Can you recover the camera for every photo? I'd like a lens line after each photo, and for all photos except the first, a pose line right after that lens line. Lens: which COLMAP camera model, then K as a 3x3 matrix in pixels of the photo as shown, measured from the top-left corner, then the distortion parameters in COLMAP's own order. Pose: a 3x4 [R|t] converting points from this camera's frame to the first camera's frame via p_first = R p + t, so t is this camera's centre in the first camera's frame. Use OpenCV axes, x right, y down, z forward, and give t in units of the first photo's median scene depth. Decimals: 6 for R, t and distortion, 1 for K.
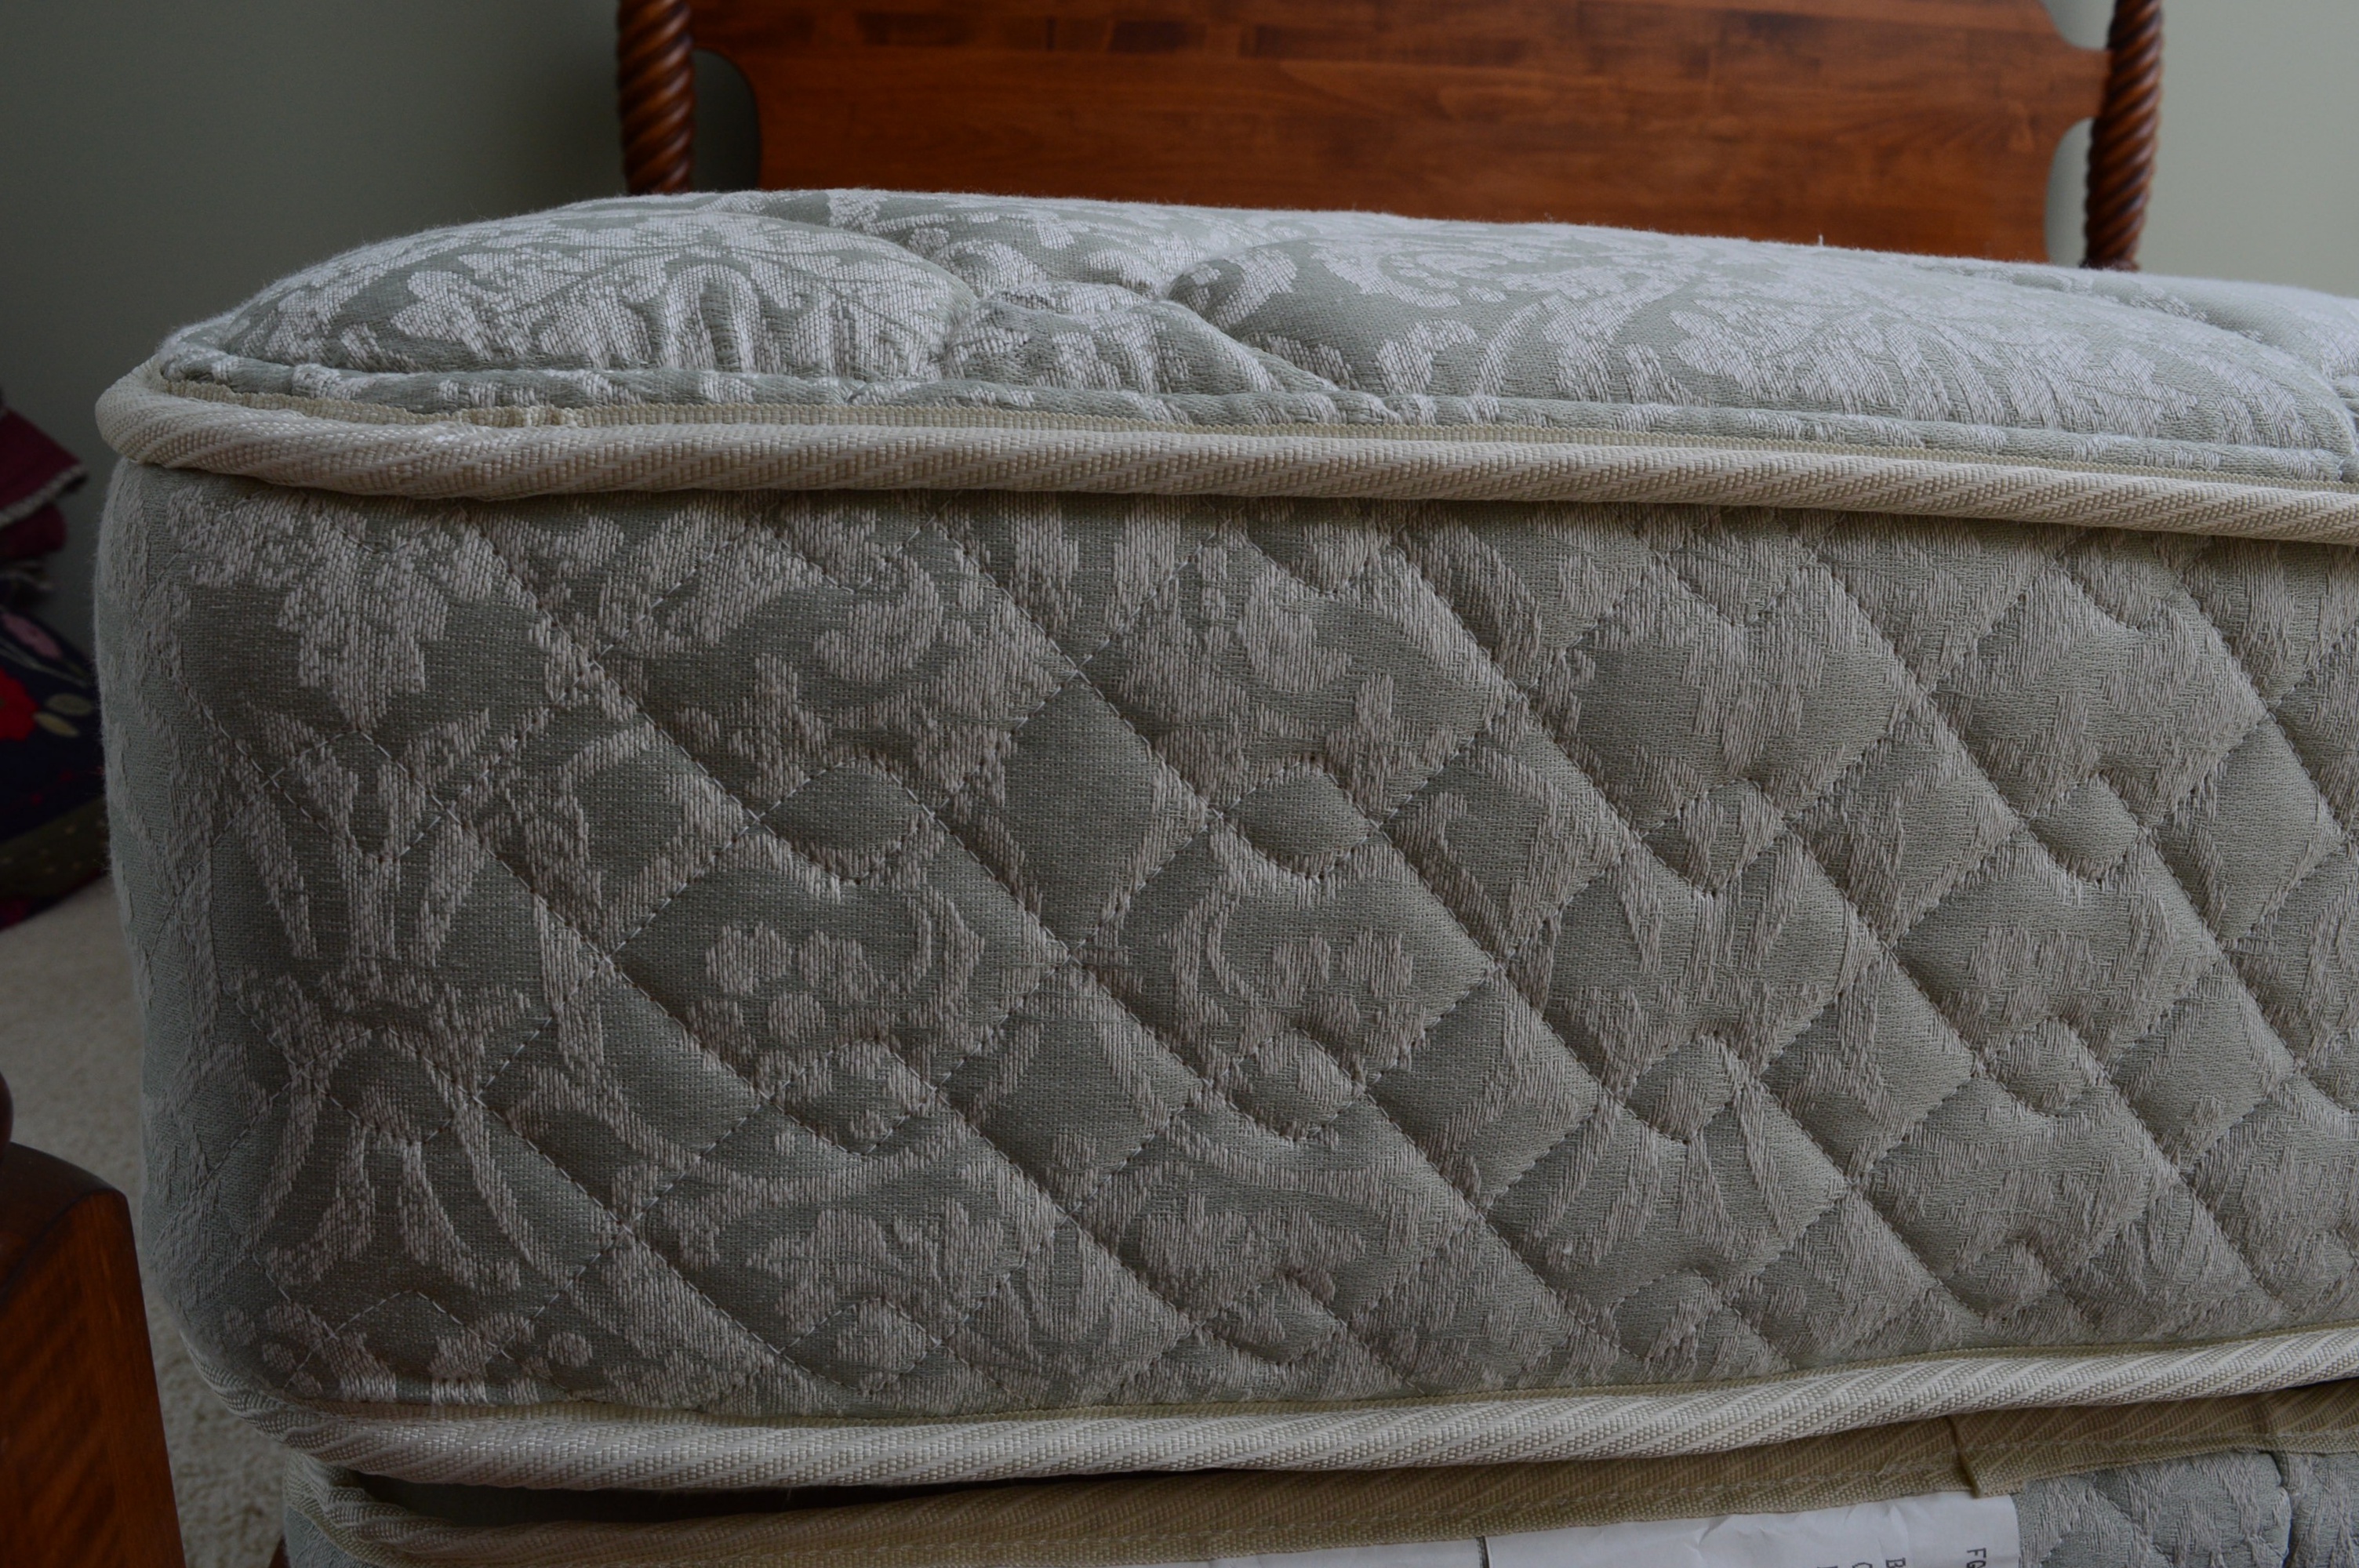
lens RADIAL K [[1883.0, 0, 1180.7], [0, 1883.0, 779.2], [0, 0, 1]] dist [-0.091828, 0.022190]
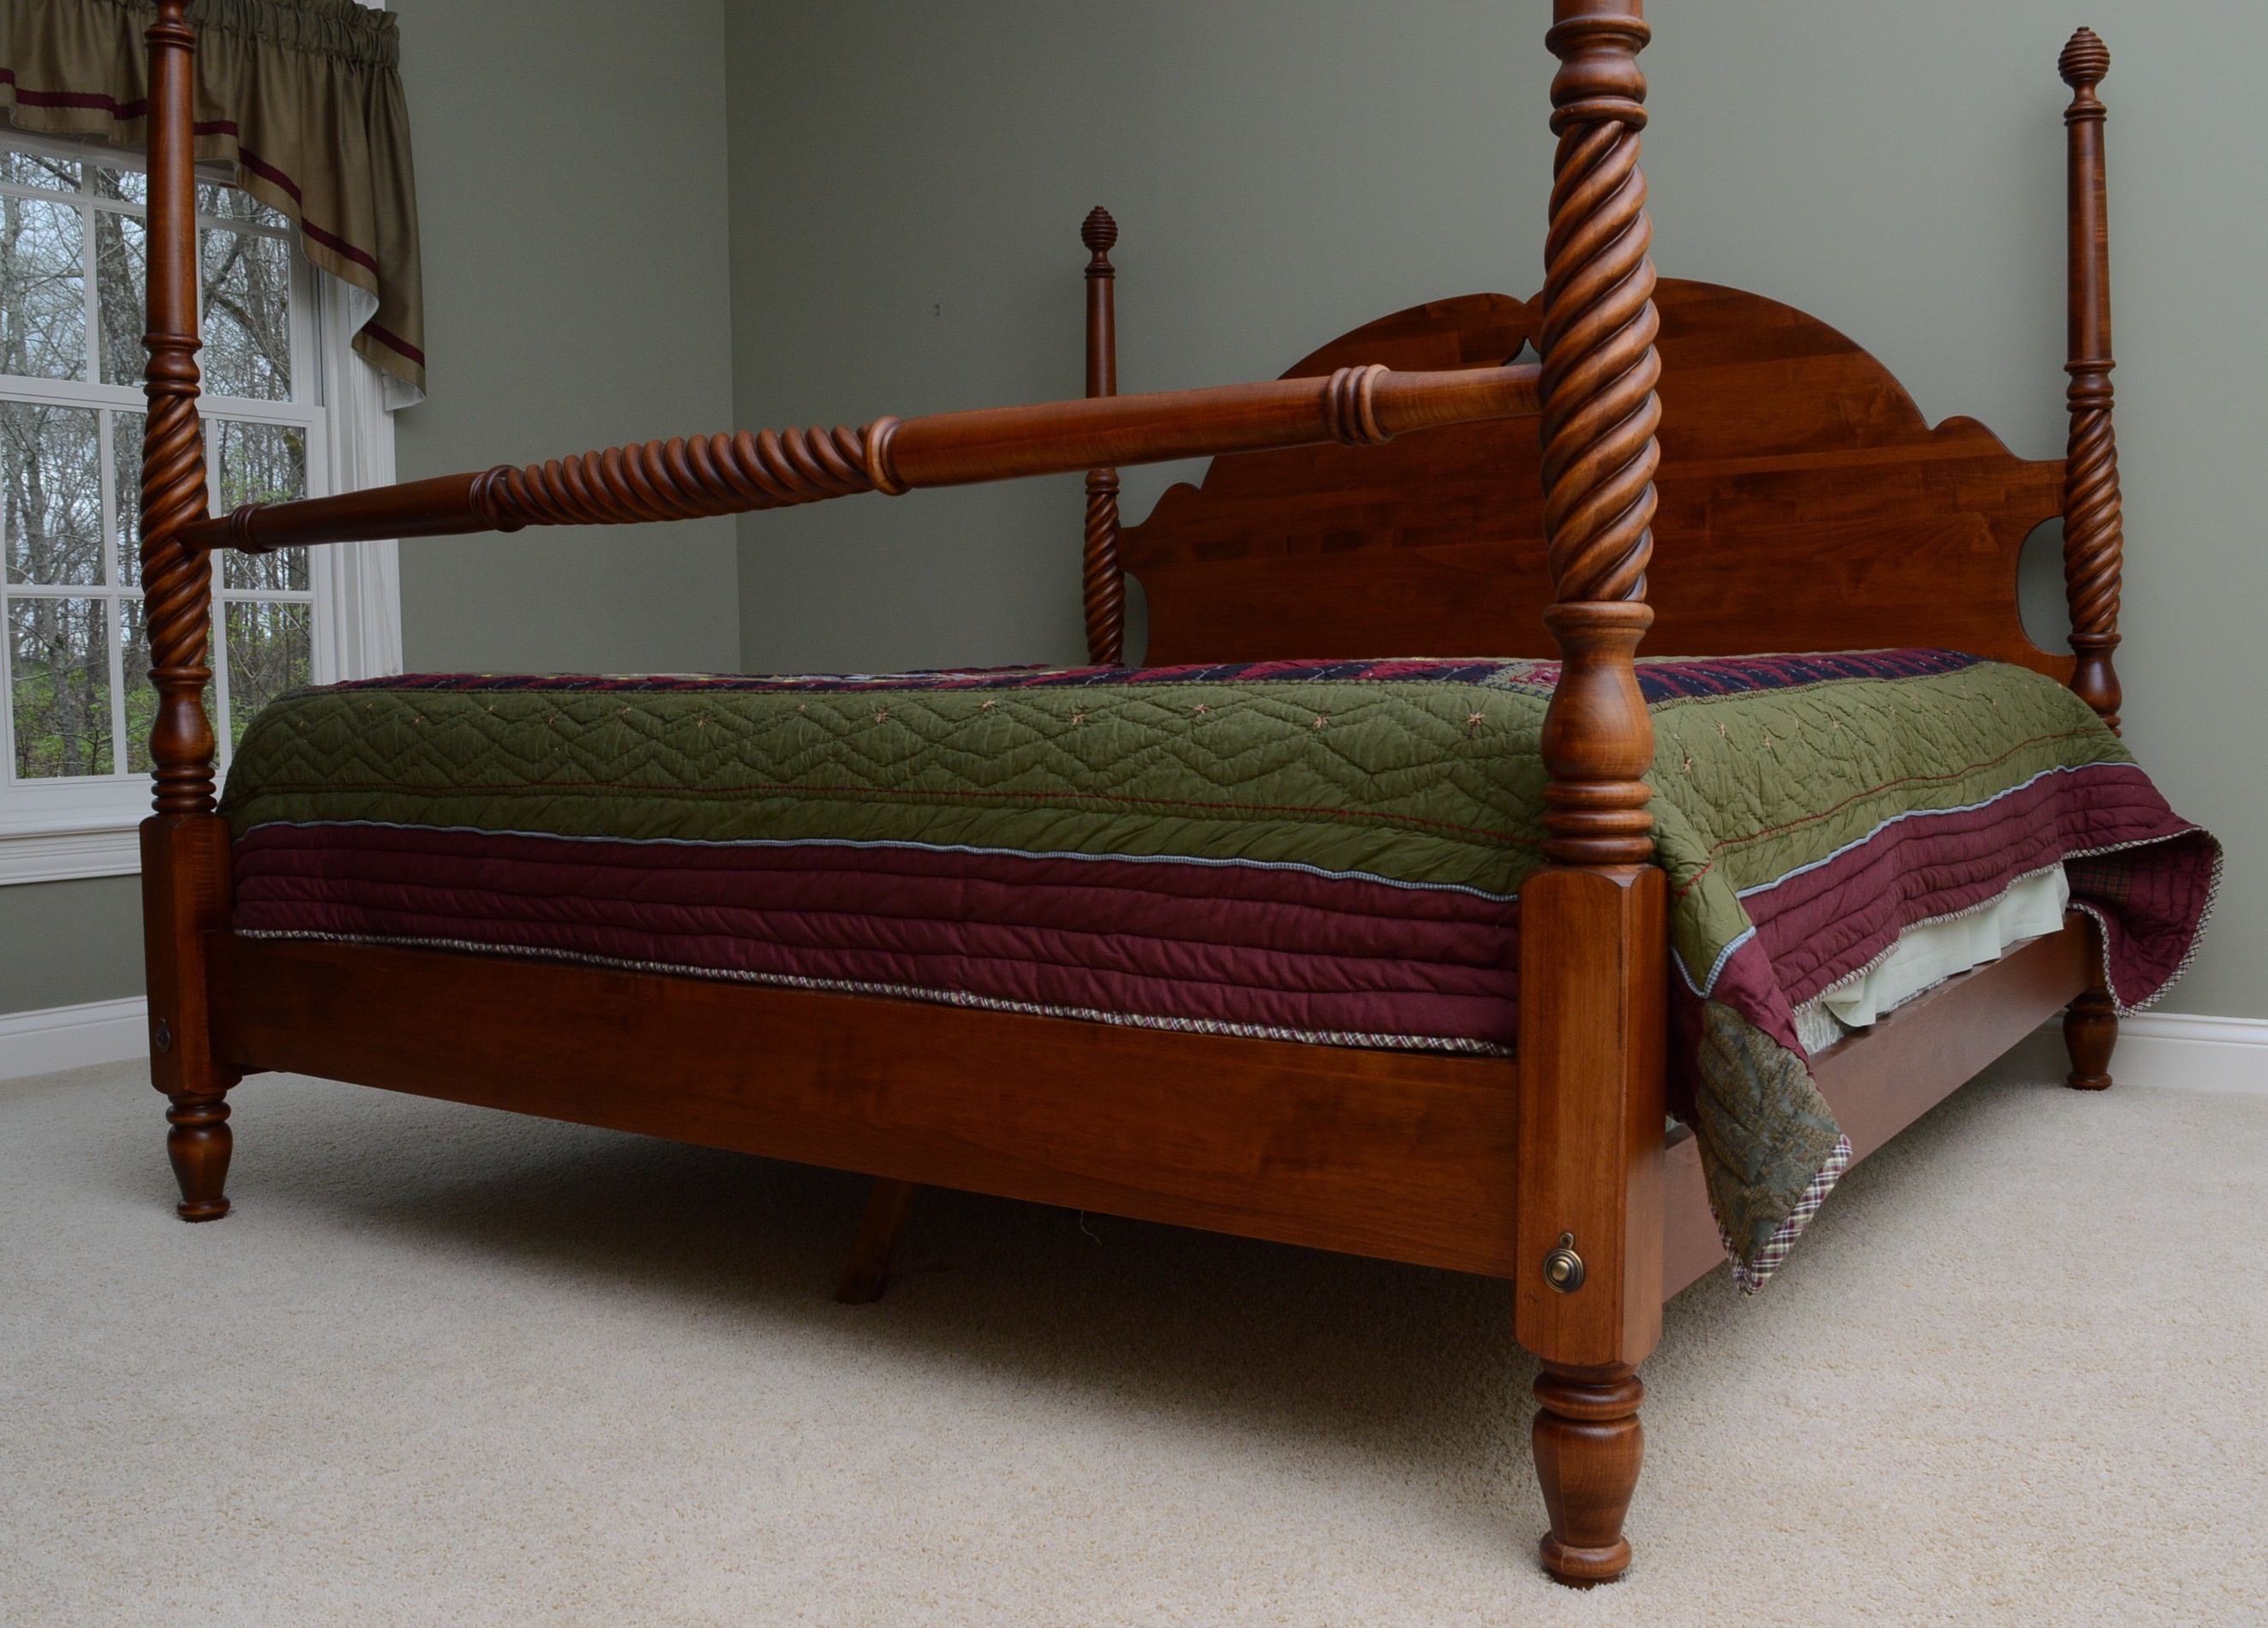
lens RADIAL K [[2064.7, 0, 1105.6], [0, 2064.7, 846.2], [0, 0, 1]] dist [-0.085630, 0.000000]
pose [[0.687668, 0.021816, -0.725697, 1.079160], [-0.141869, 0.984318, -0.104844, 0.072814], [0.712029, 0.175052, 0.679979, -0.297821]]
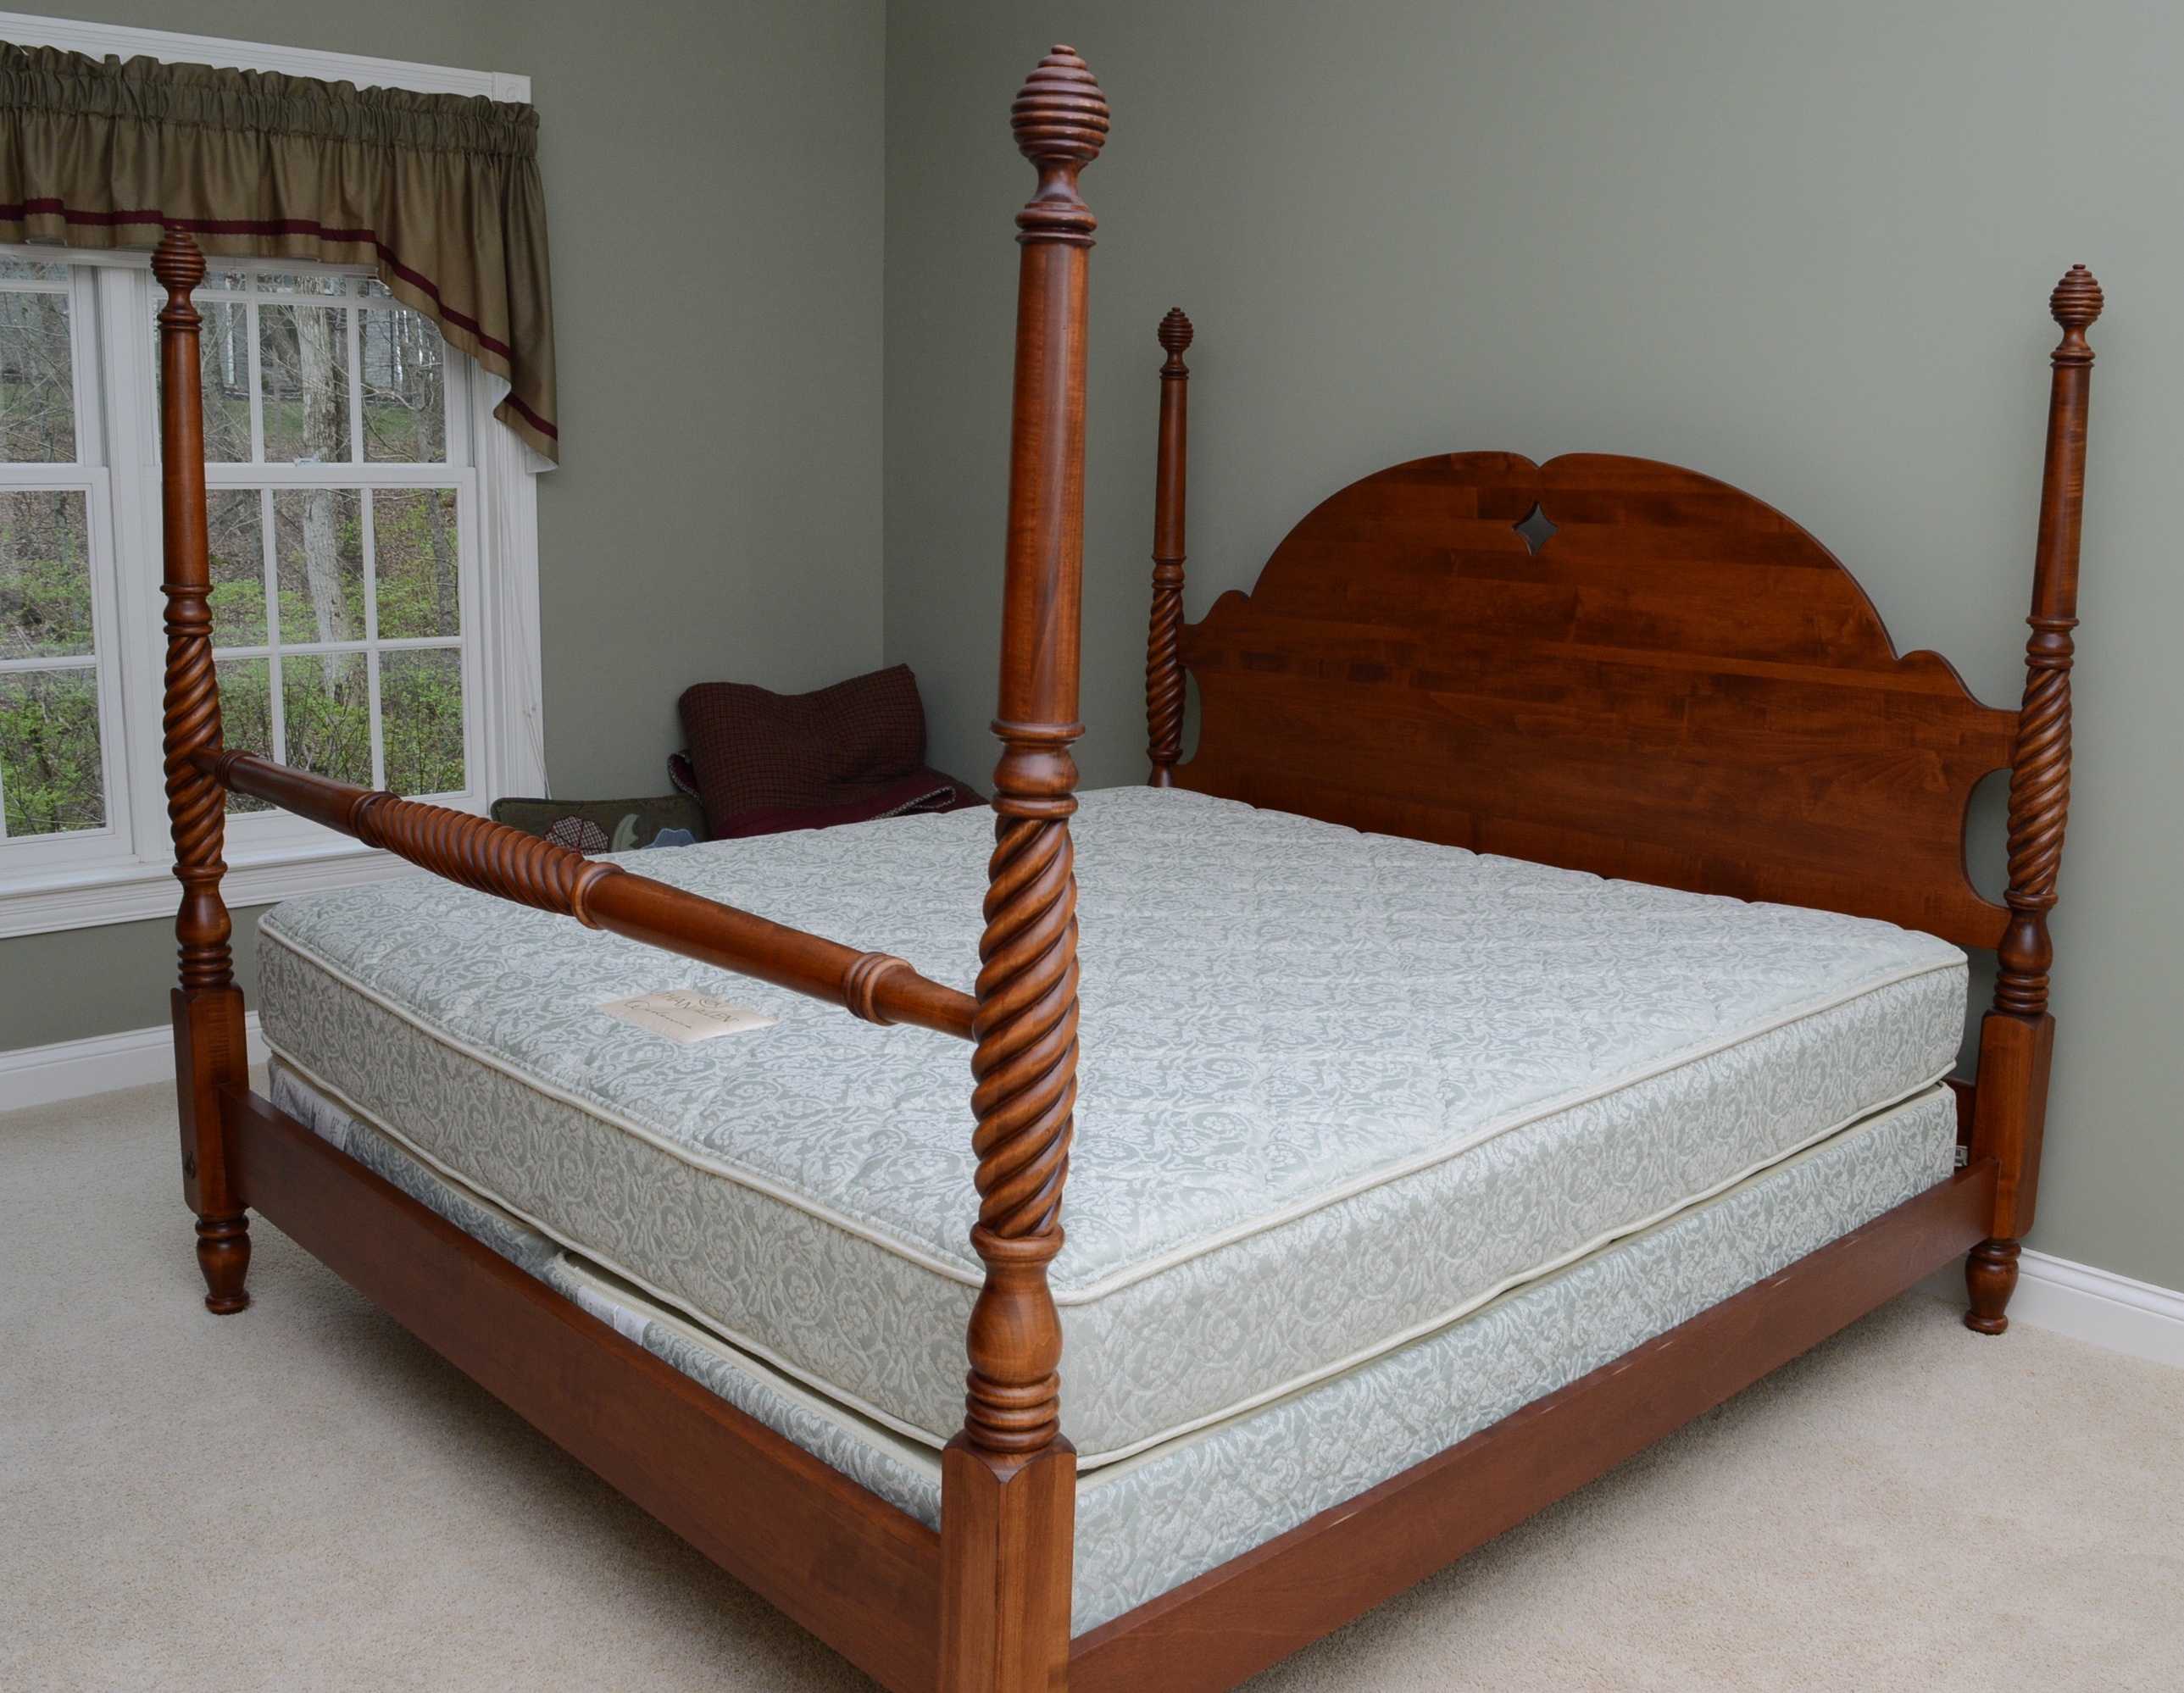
lens RADIAL K [[2045.5, 0, 1136.5], [0, 2045.5, 846.4], [0, 0, 1]] dist [-0.082450, 0.000000]
pose [[0.542999, 0.151776, -0.825903, 1.320406], [-0.211862, 0.976474, 0.040156, -0.261831], [0.812568, 0.153173, 0.562380, -0.159456]]
